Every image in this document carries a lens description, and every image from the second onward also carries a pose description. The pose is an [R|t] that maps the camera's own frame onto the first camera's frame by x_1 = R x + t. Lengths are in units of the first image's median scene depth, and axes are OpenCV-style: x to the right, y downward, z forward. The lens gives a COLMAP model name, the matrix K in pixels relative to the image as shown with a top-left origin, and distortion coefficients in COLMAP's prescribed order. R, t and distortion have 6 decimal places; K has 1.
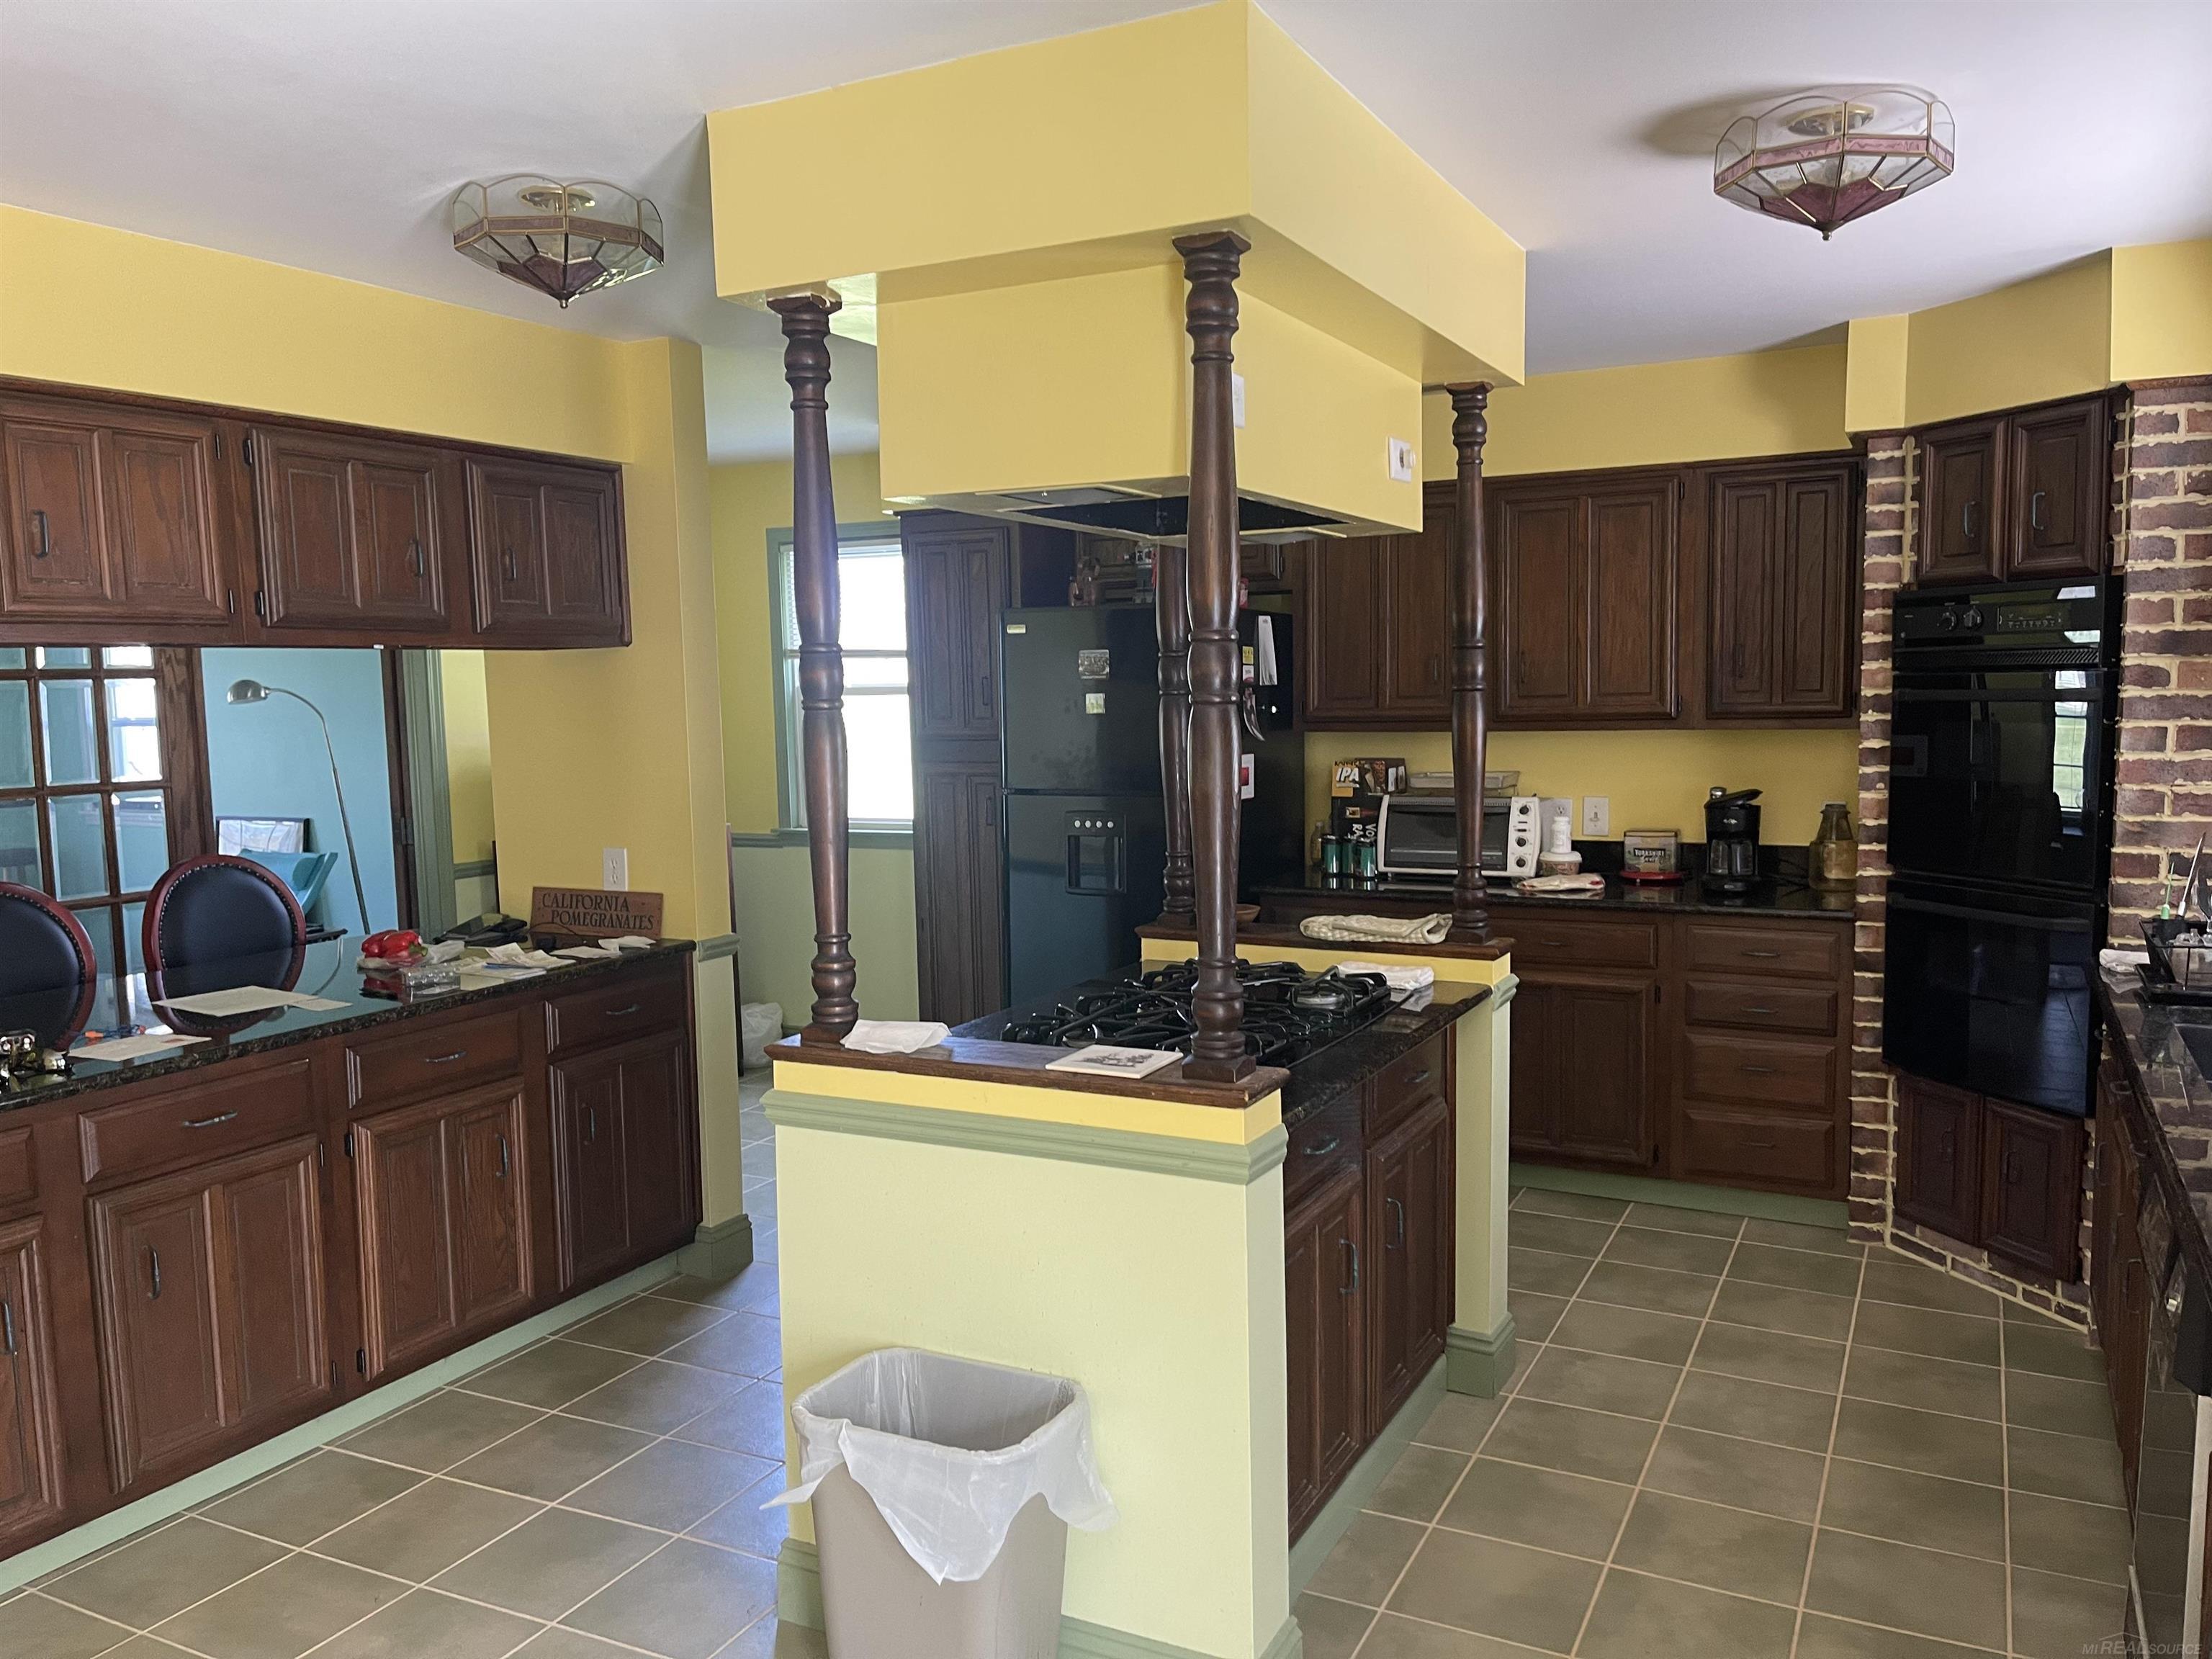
lens RADIAL K [[1664.2, 0, 1103.2], [0, 1664.2, 839.1], [0, 0, 1]] dist [0.064405, -0.083954]
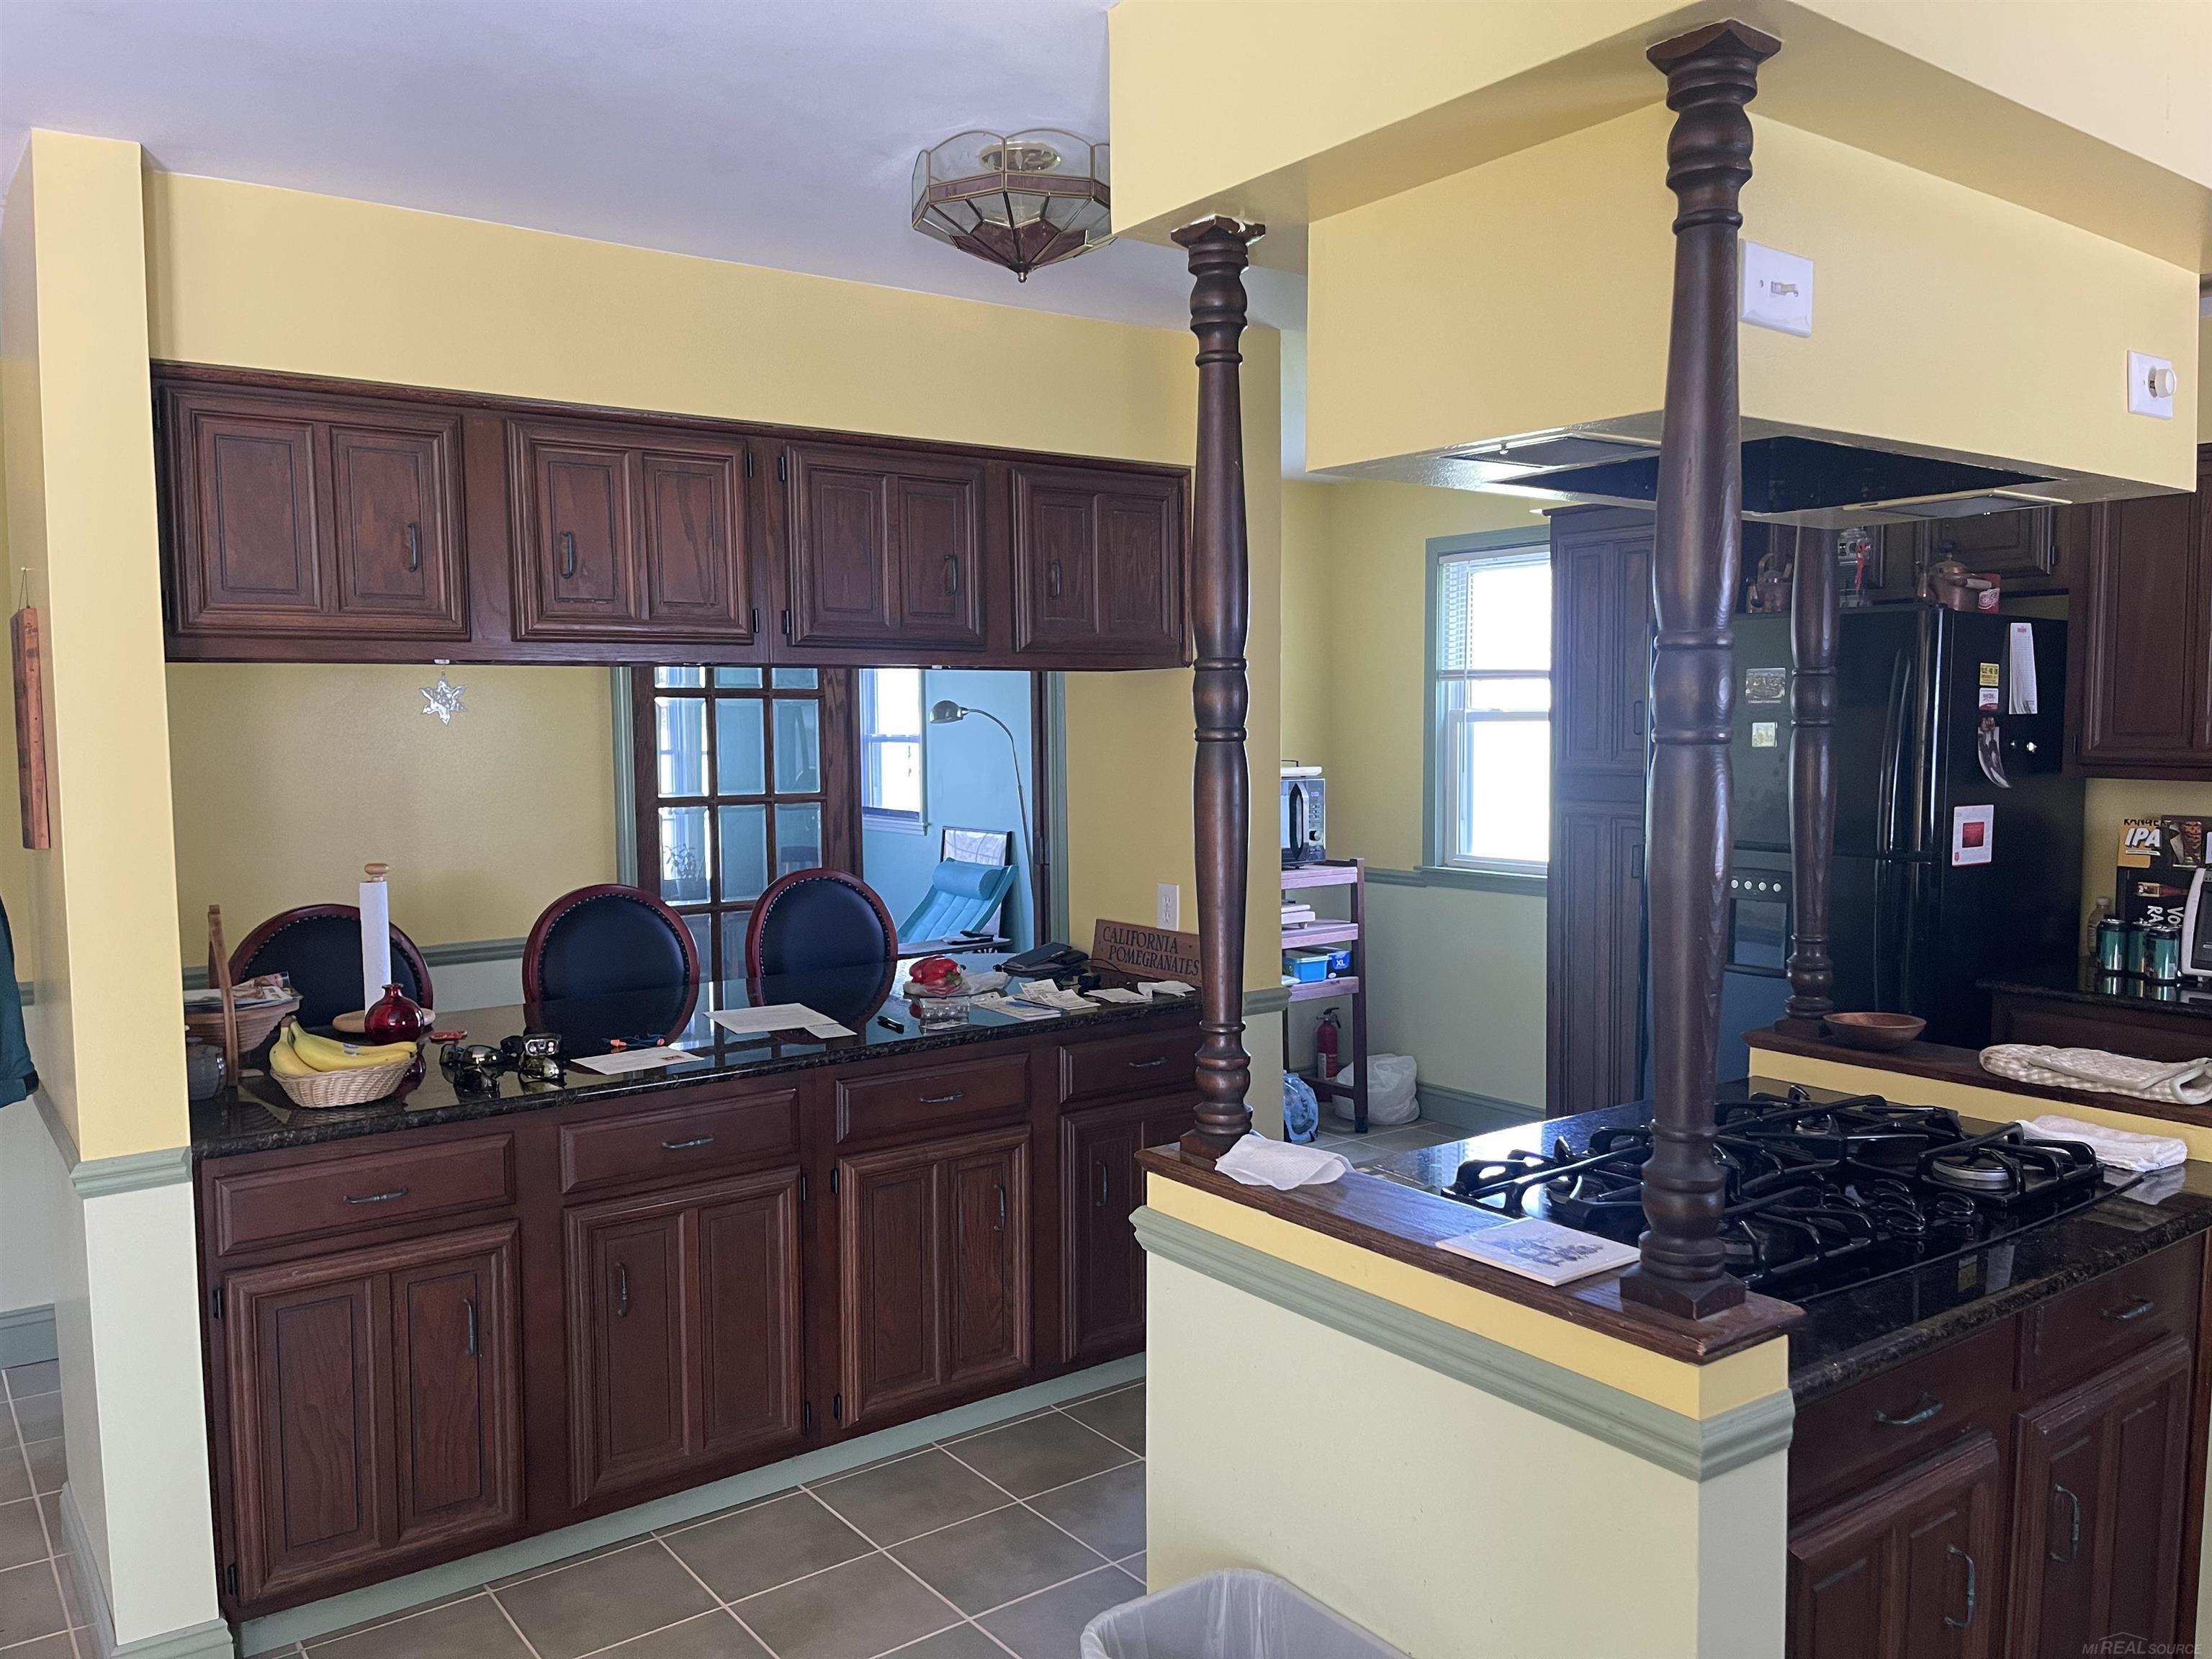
lens RADIAL K [[1664.2, 0, 1097.8], [0, 1664.2, 841.9], [0, 0, 1]] dist [0.064405, -0.083954]
pose [[0.893078, 0.046676, -0.447475, 0.095309], [-0.052170, 0.998638, 0.000045, -0.018124], [0.446867, 0.023305, 0.894297, 0.181713]]
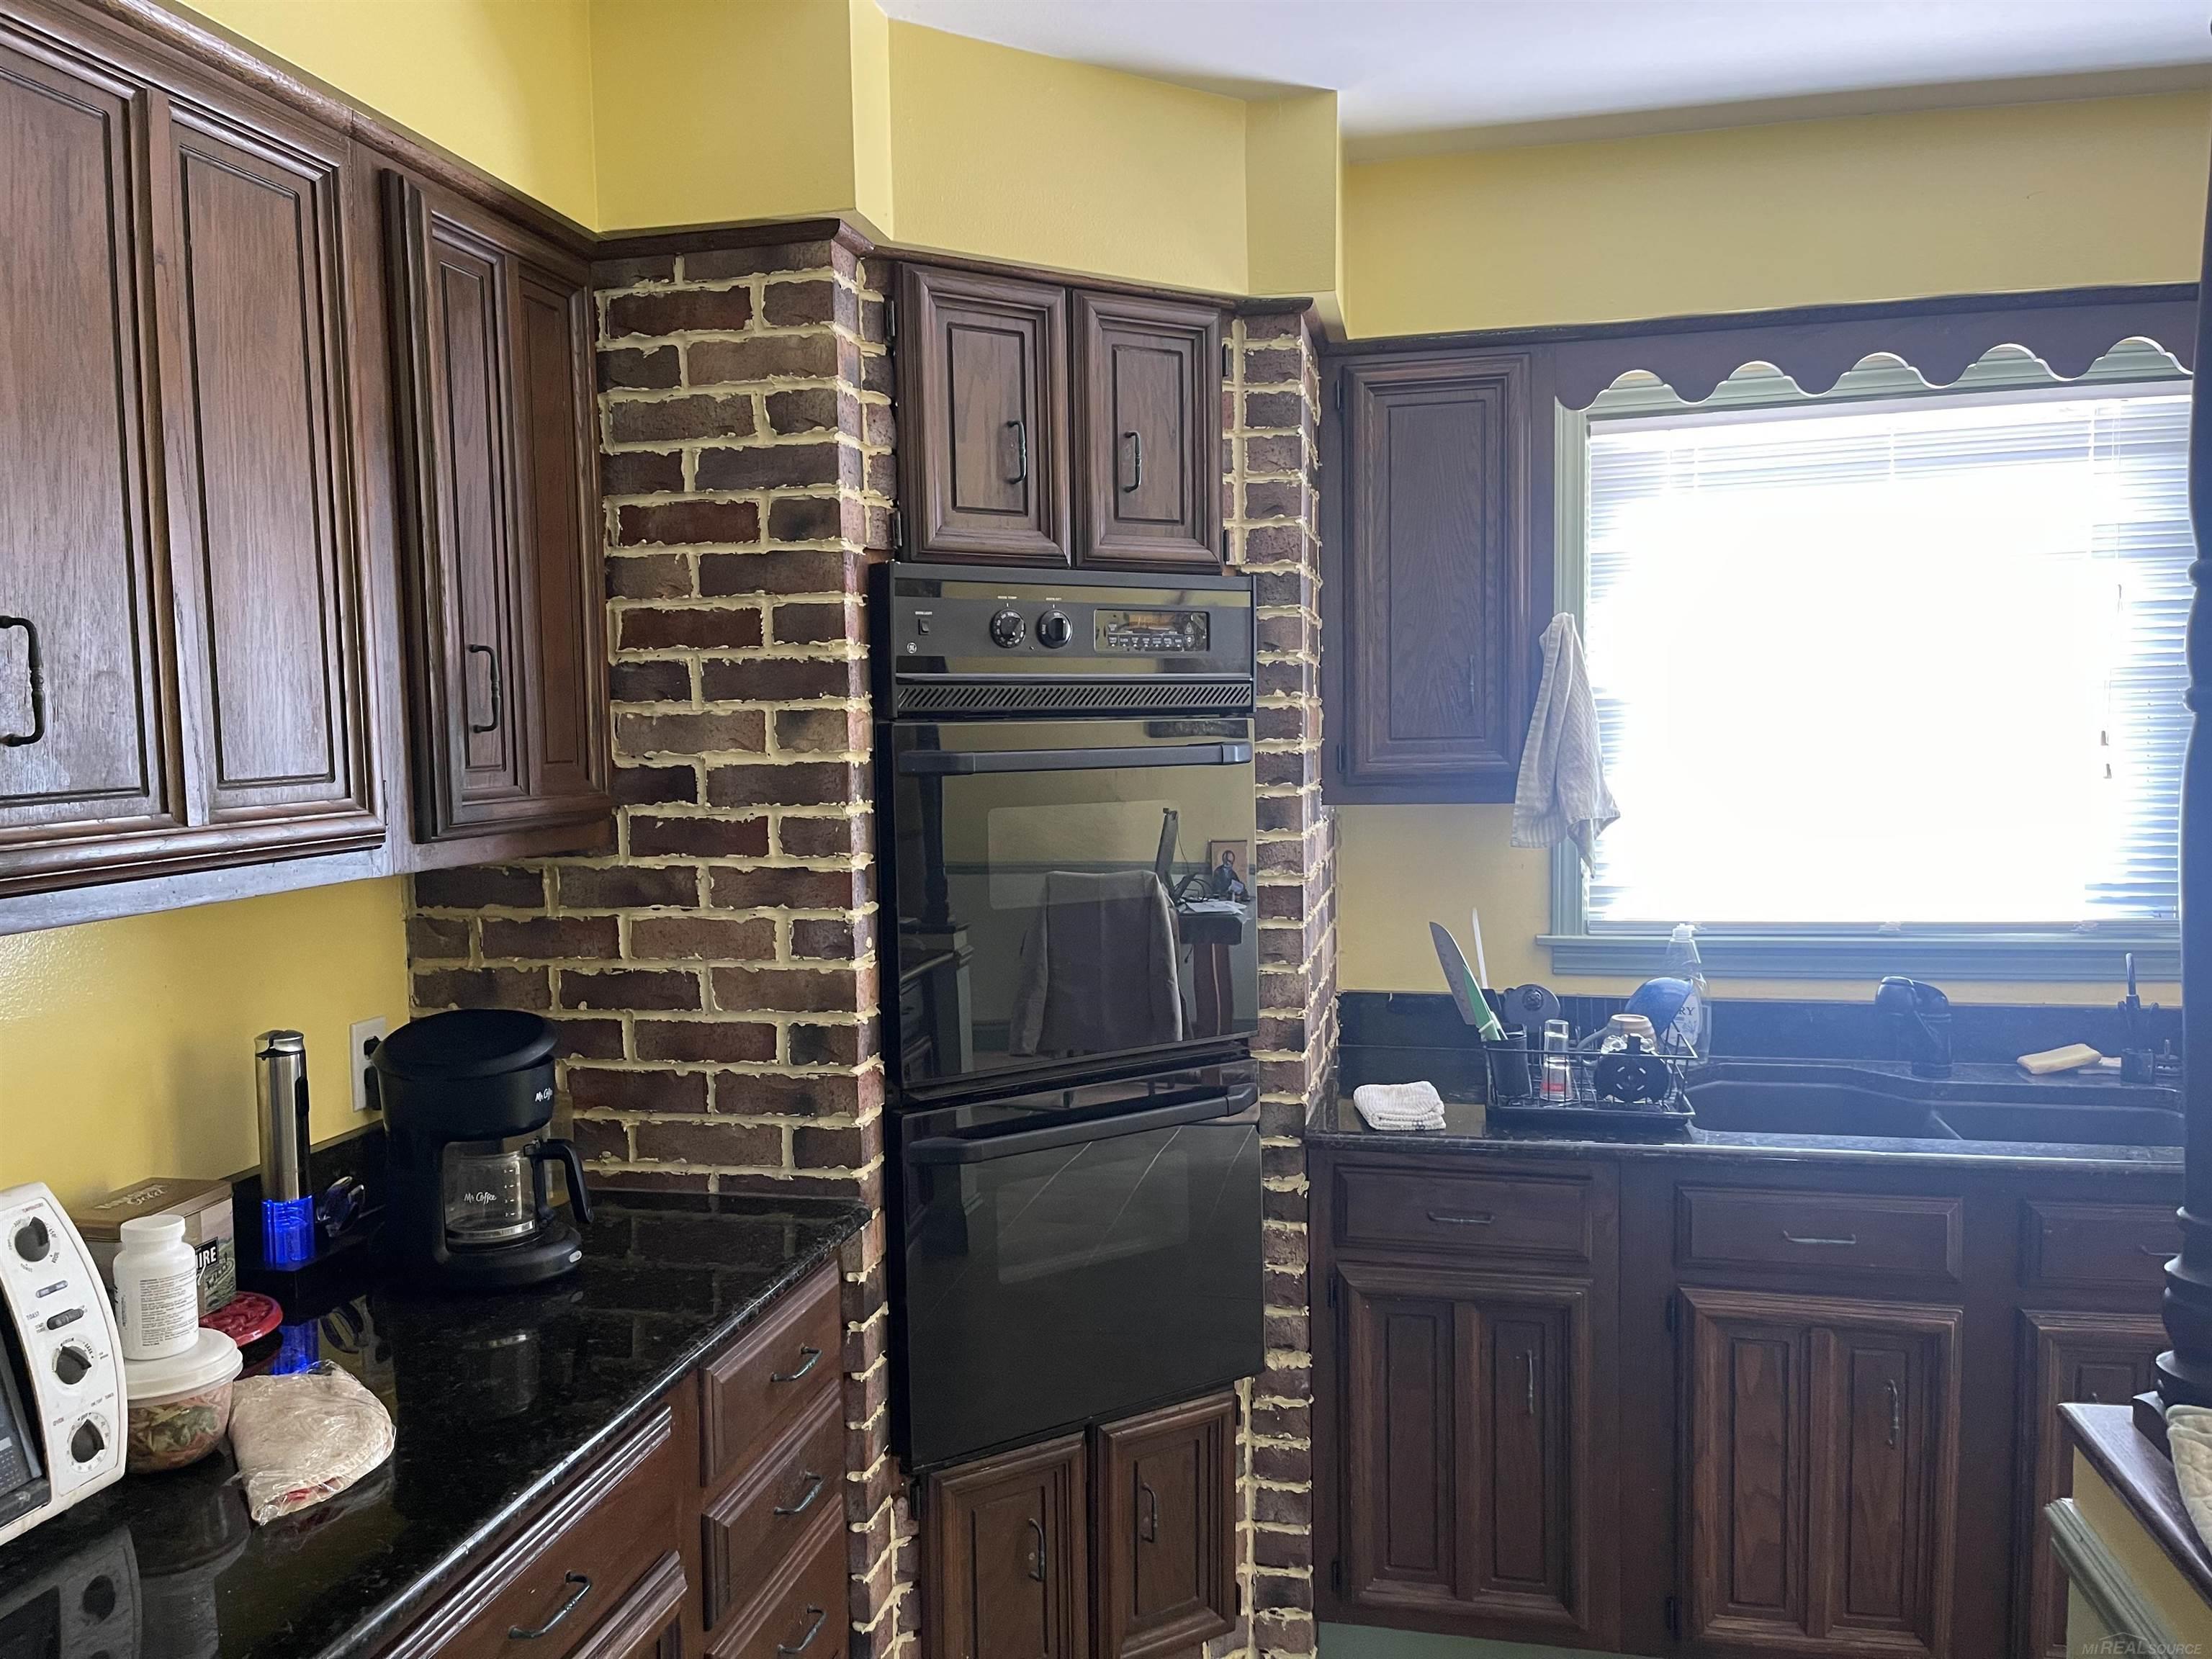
lens RADIAL K [[1664.2, 0, 1088.7], [0, 1664.2, 831.5], [0, 0, 1]] dist [0.064405, -0.083954]
pose [[-0.236554, -0.043412, 0.970648, -0.047182], [0.113558, 0.990919, 0.071994, -0.106902], [-0.964959, 0.127256, -0.229476, 1.188445]]
